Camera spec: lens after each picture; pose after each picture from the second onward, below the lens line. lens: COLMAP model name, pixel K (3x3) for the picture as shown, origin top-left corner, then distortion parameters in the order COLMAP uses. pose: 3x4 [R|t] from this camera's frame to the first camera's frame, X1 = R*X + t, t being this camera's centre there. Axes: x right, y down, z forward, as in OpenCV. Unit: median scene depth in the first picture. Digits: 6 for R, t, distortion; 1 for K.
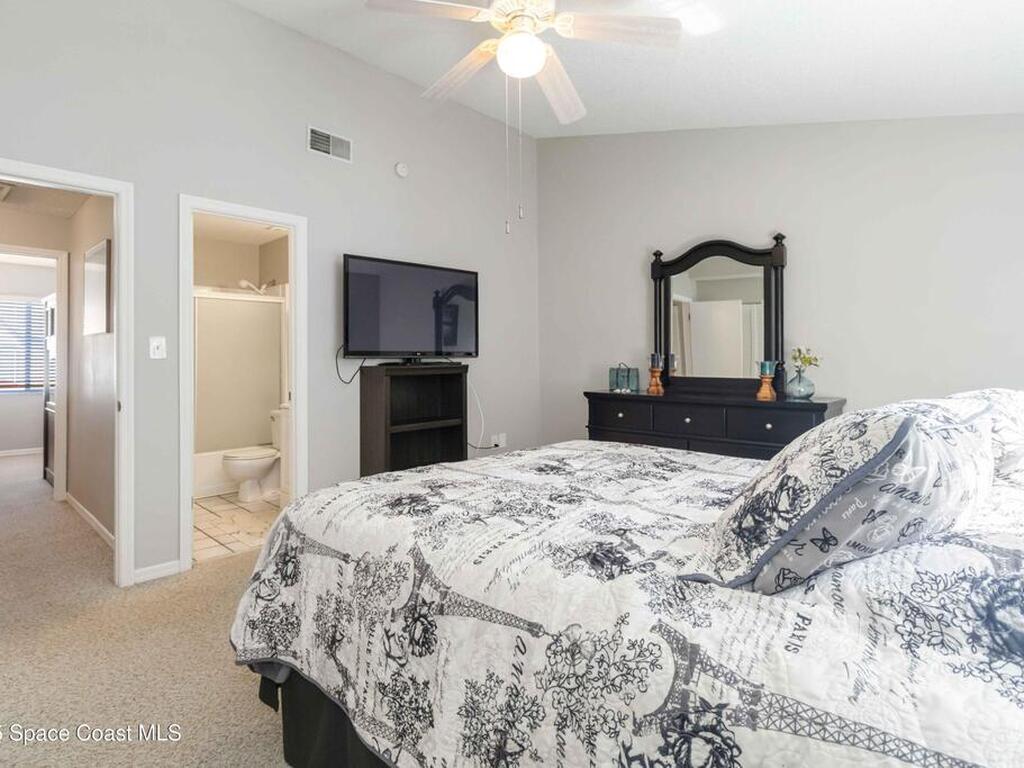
lens RADIAL K [[544.8, 0, 511.6], [0, 544.8, 380.9], [0, 0, 1]] dist [-0.006342, -0.000441]
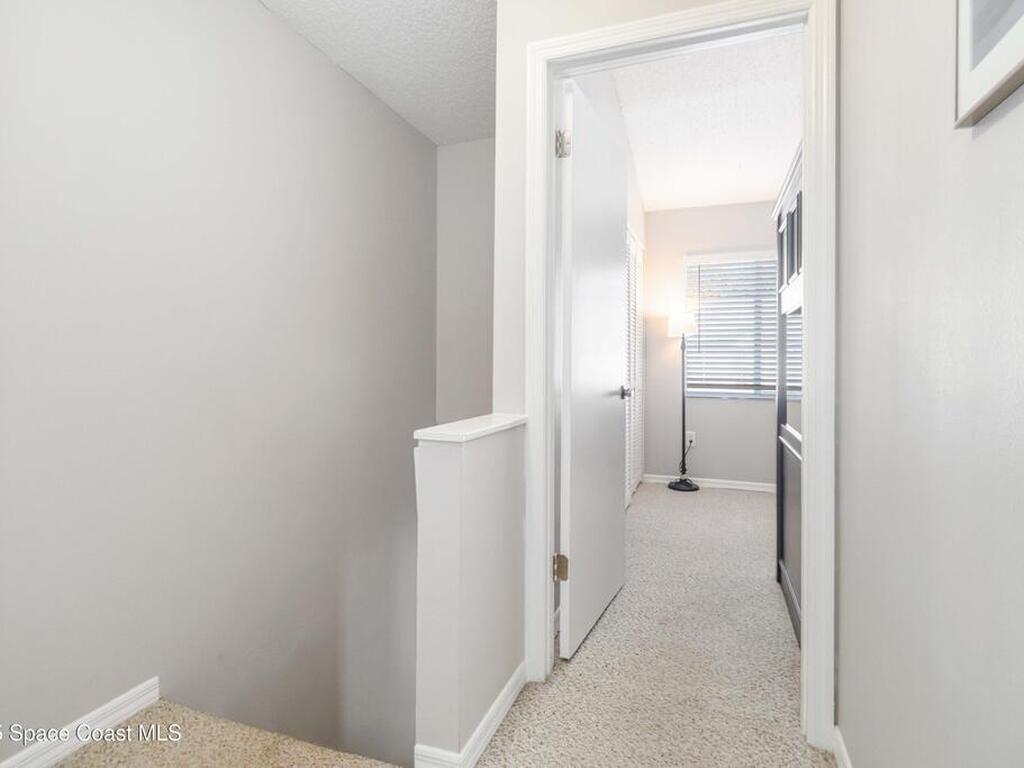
lens RADIAL K [[544.8, 0, 512.2], [0, 544.8, 381.9], [0, 0, 1]] dist [-0.006342, -0.000441]
pose [[0.394928, -0.001737, -0.918710, -0.512815], [0.005173, 0.999987, 0.000333, 0.001415], [0.918697, -0.004884, 0.394932, 0.595165]]
